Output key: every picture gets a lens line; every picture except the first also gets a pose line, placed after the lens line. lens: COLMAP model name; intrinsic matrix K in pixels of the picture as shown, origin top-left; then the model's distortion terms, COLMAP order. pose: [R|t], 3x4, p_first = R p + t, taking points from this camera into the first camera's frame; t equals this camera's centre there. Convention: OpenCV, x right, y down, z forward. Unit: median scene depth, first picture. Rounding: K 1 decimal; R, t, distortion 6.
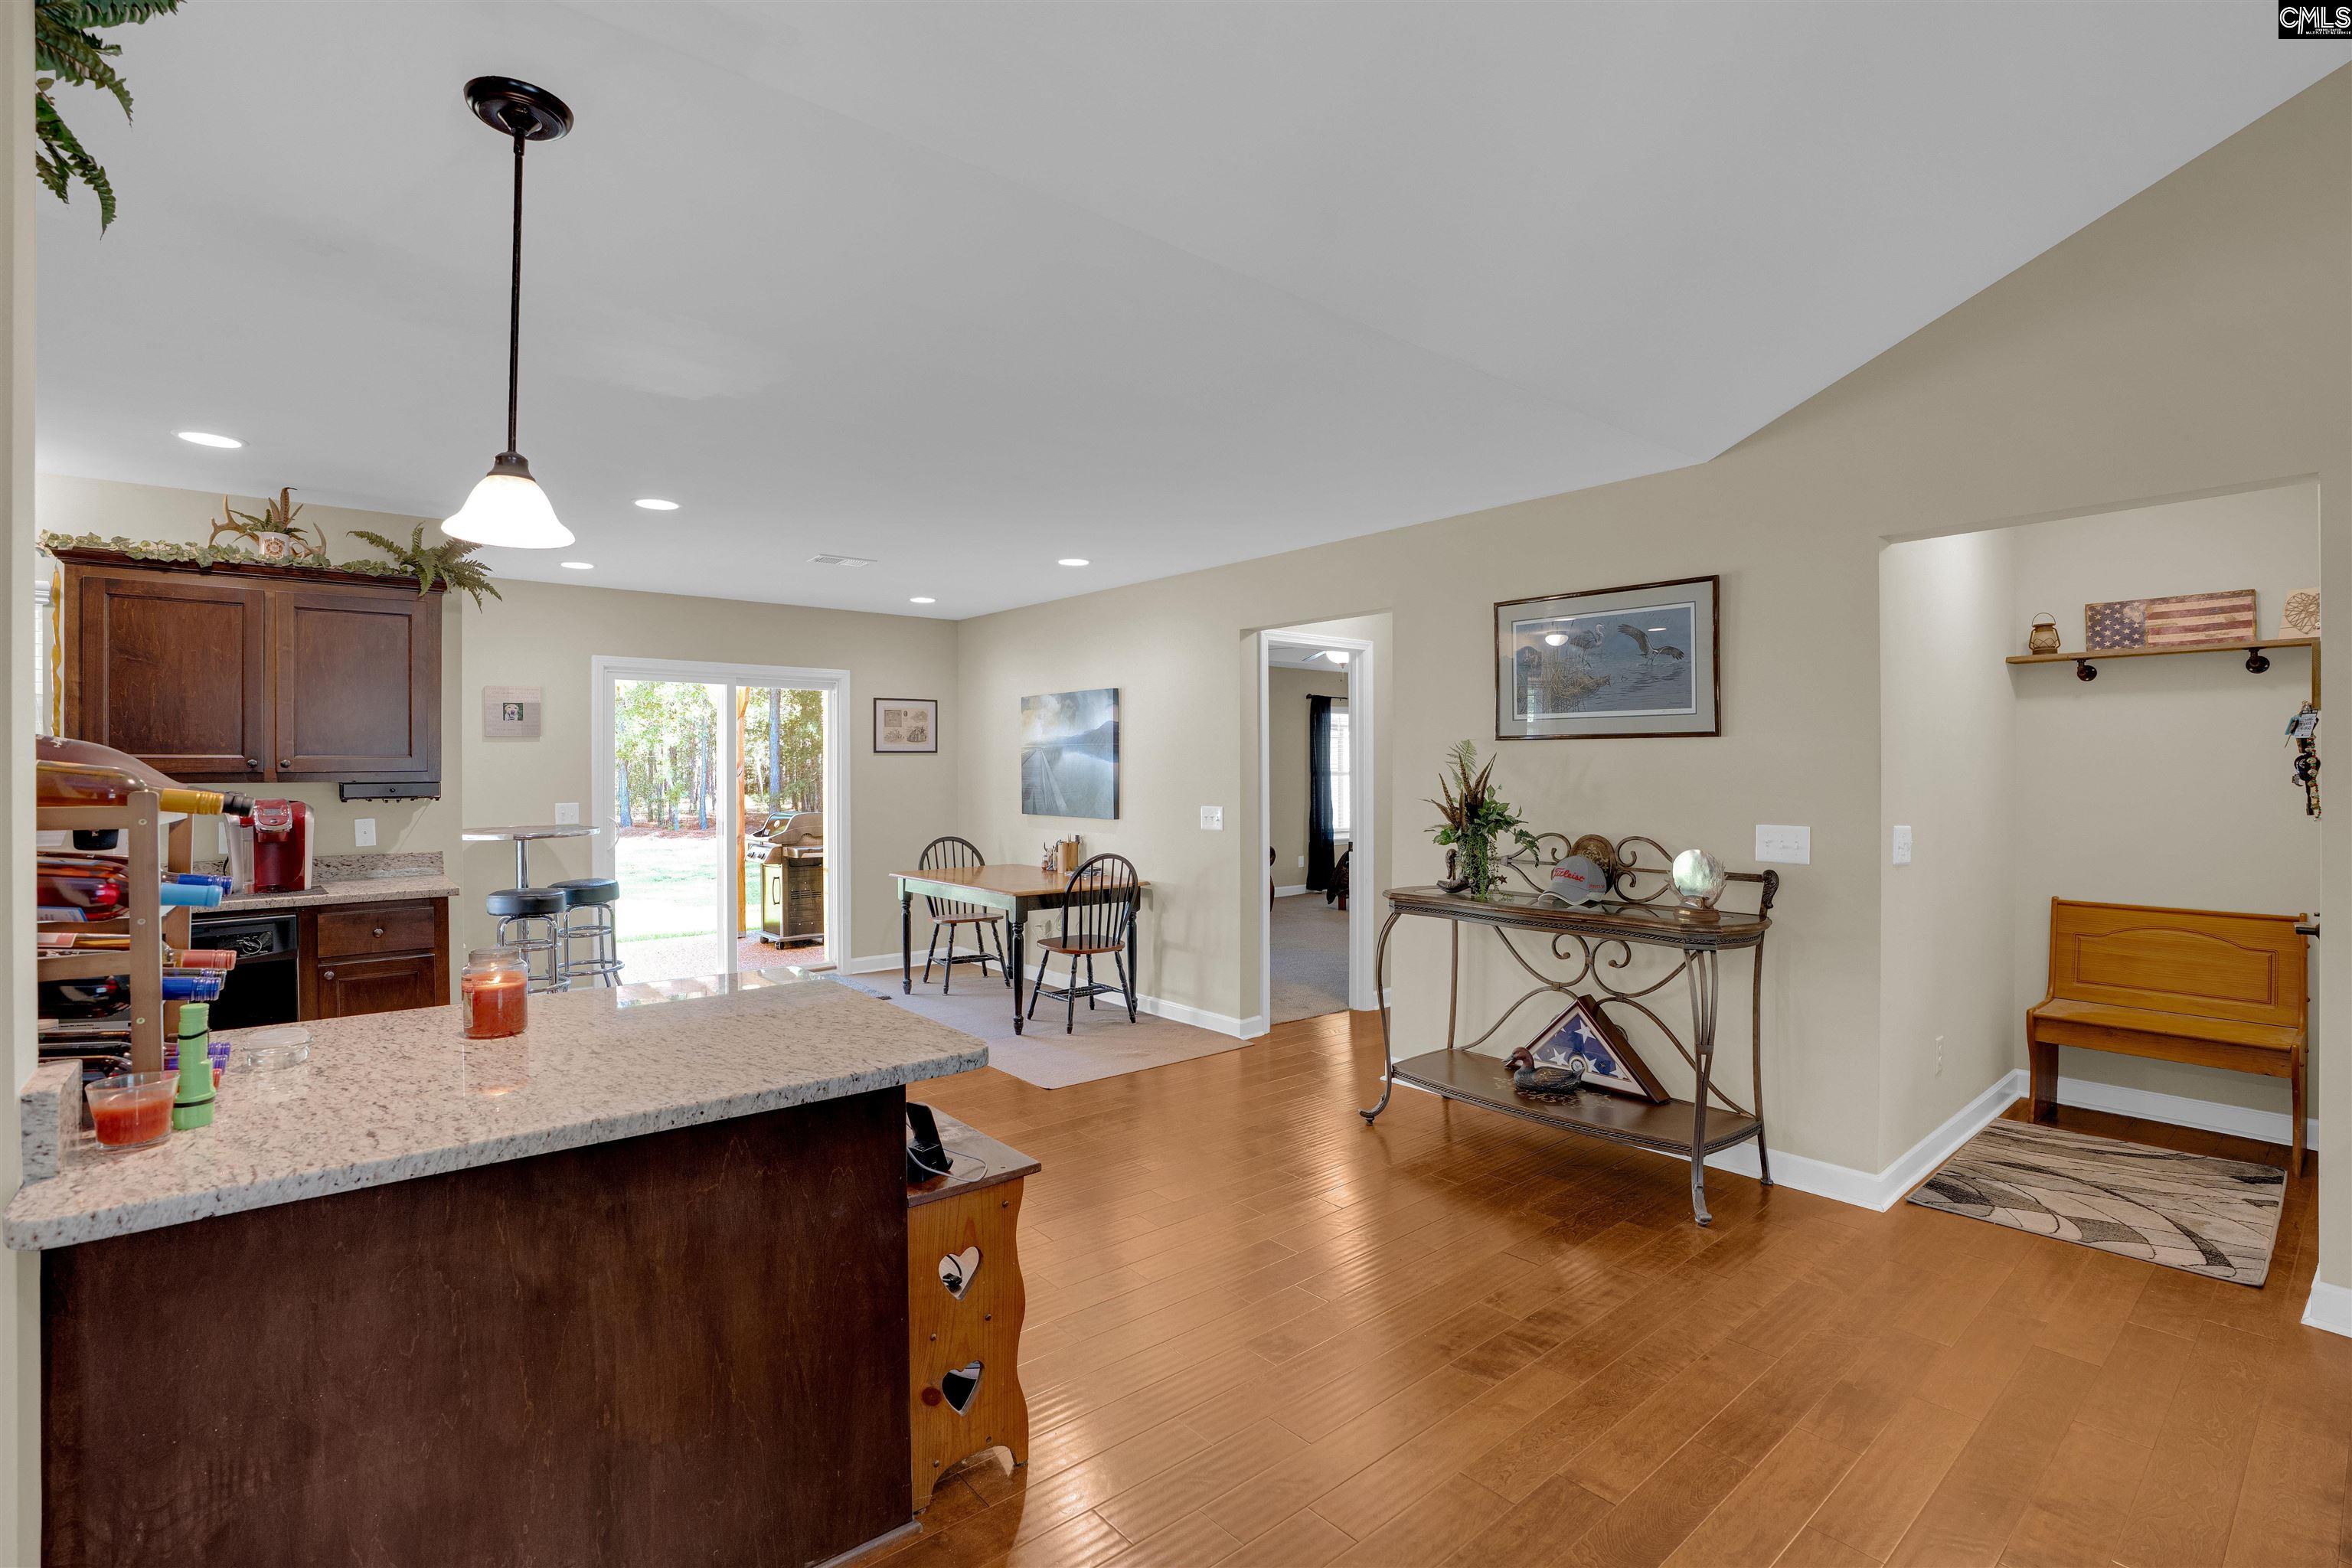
lens RADIAL K [[1089.1, 0, 1185.5], [0, 1089.1, 770.4], [0, 0, 1]] dist [-0.078262, 0.034066]
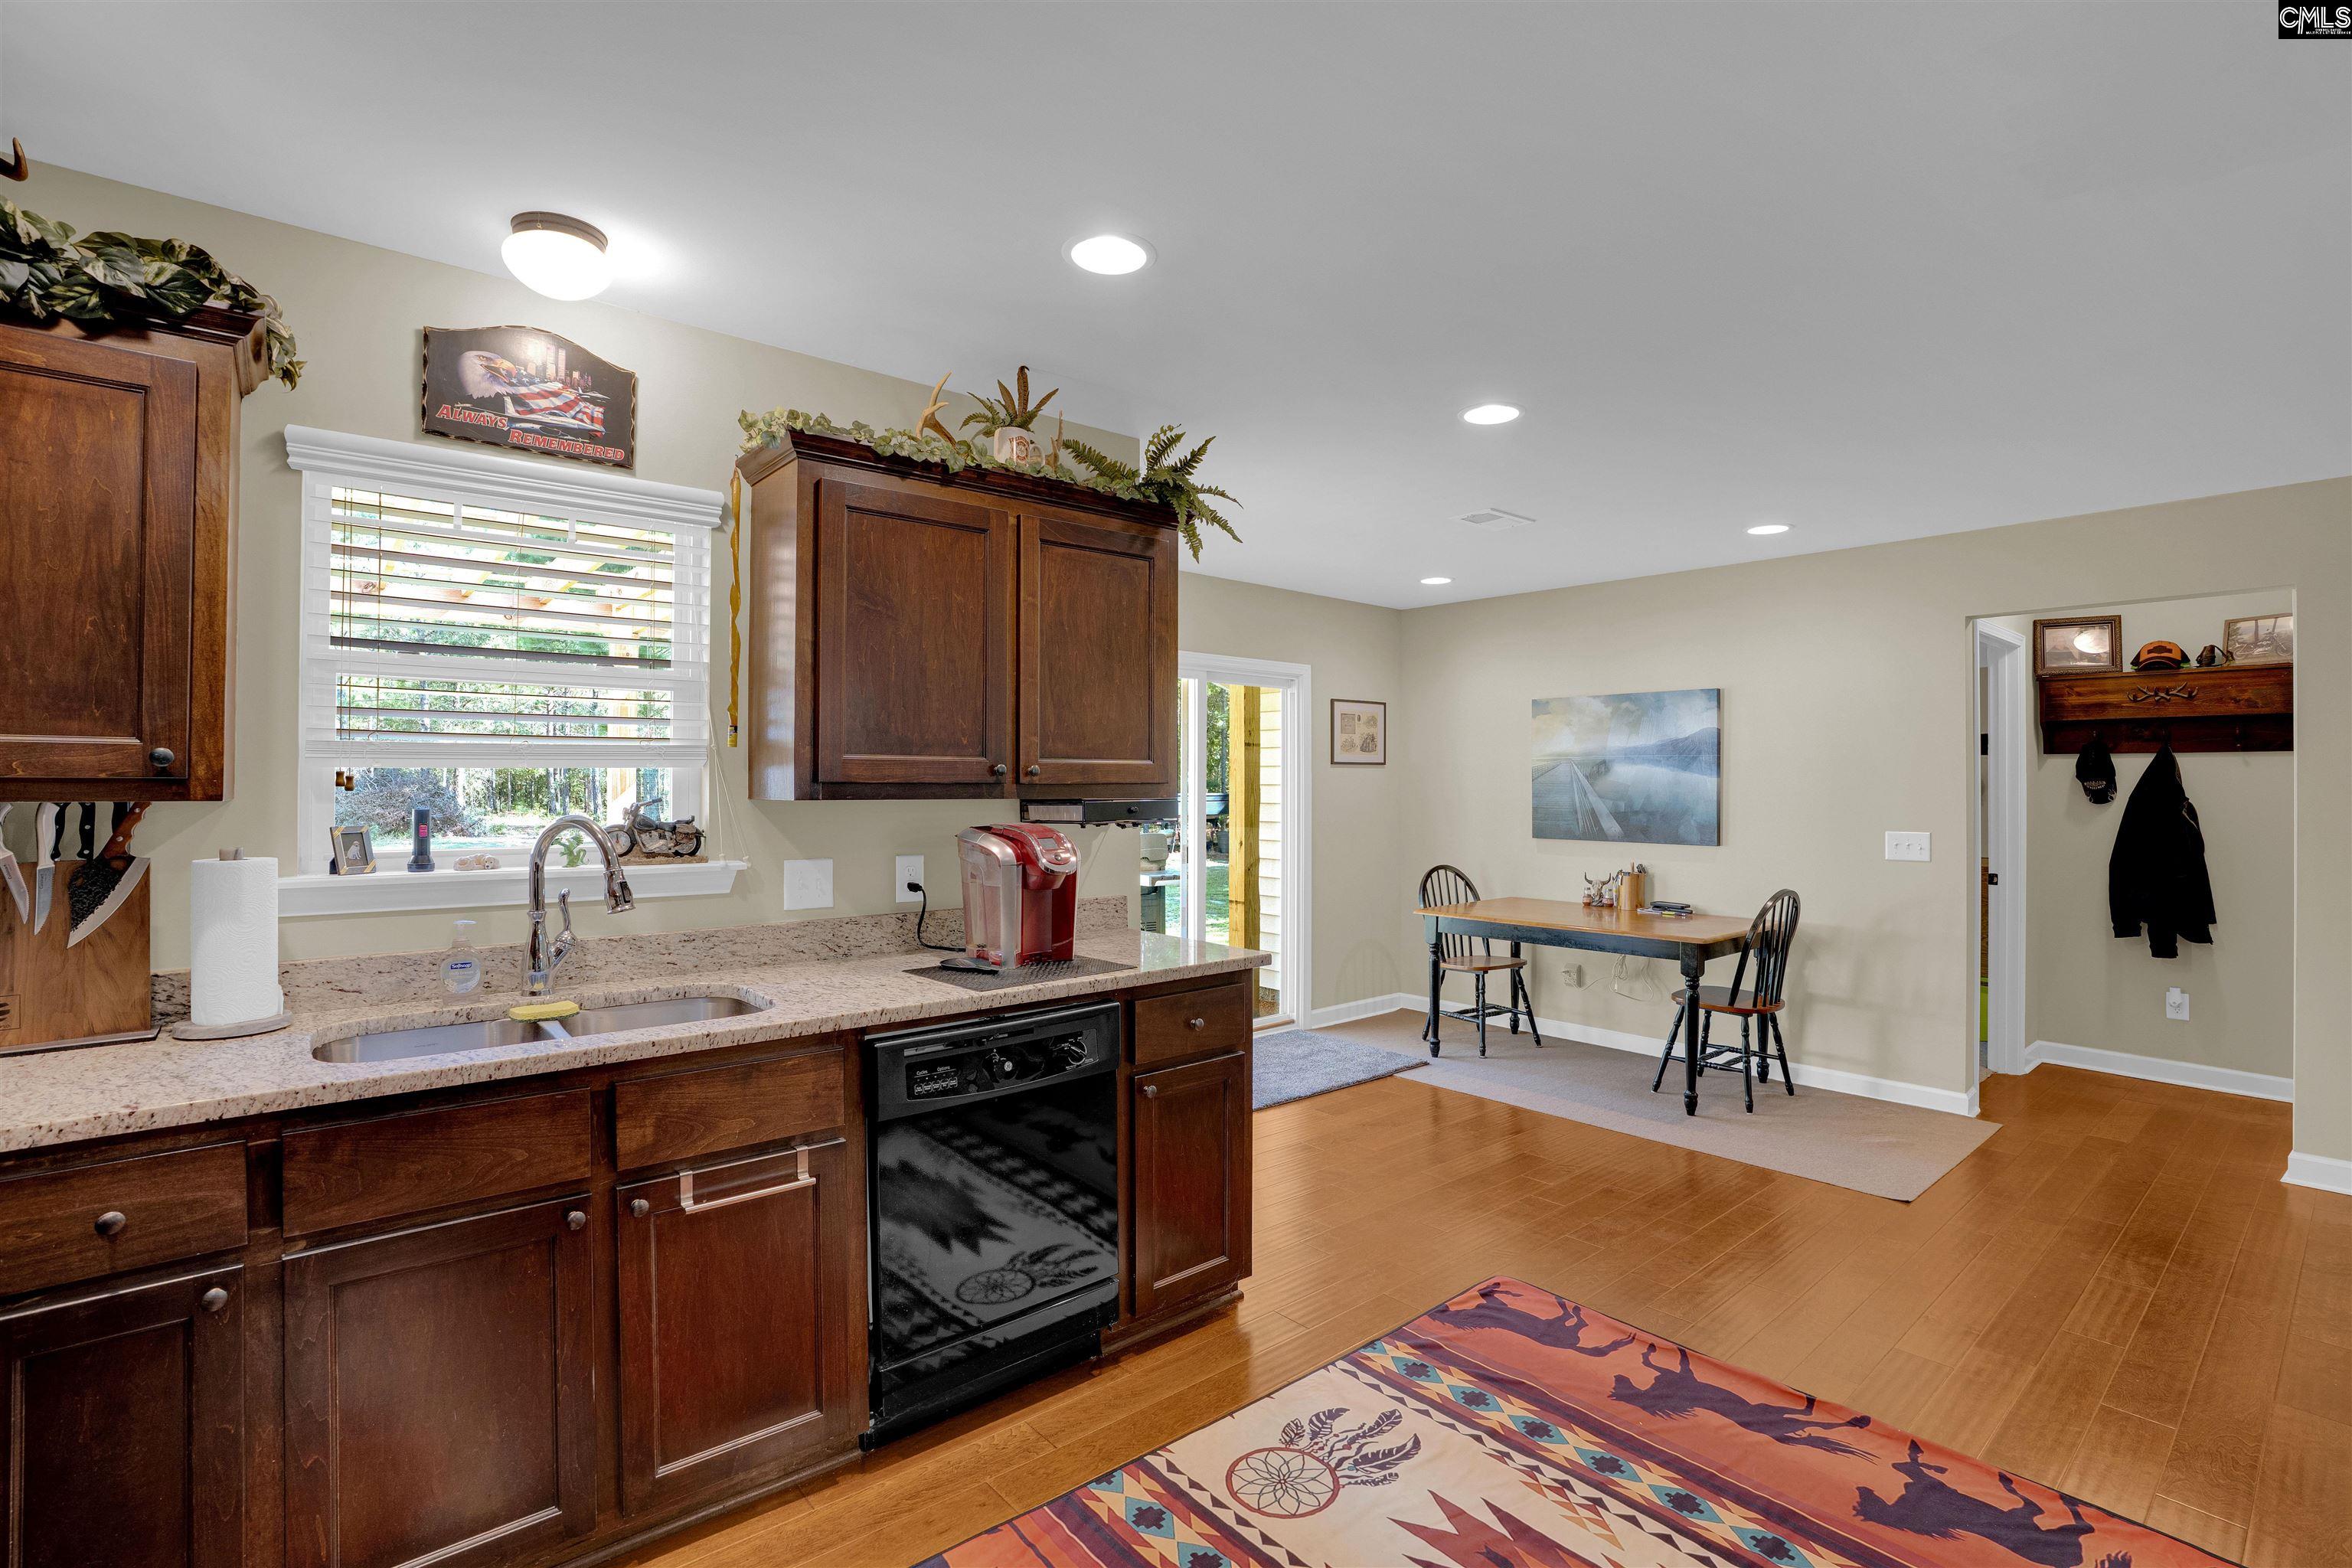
lens RADIAL K [[1089.1, 0, 1185.5], [0, 1089.1, 770.4], [0, 0, 1]] dist [-0.078262, 0.034066]
pose [[0.999942, 0.006806, 0.008292, -0.530355], [-0.006680, 0.999863, -0.015113, 0.002585], [-0.008394, 0.015057, 0.999851, 0.208505]]
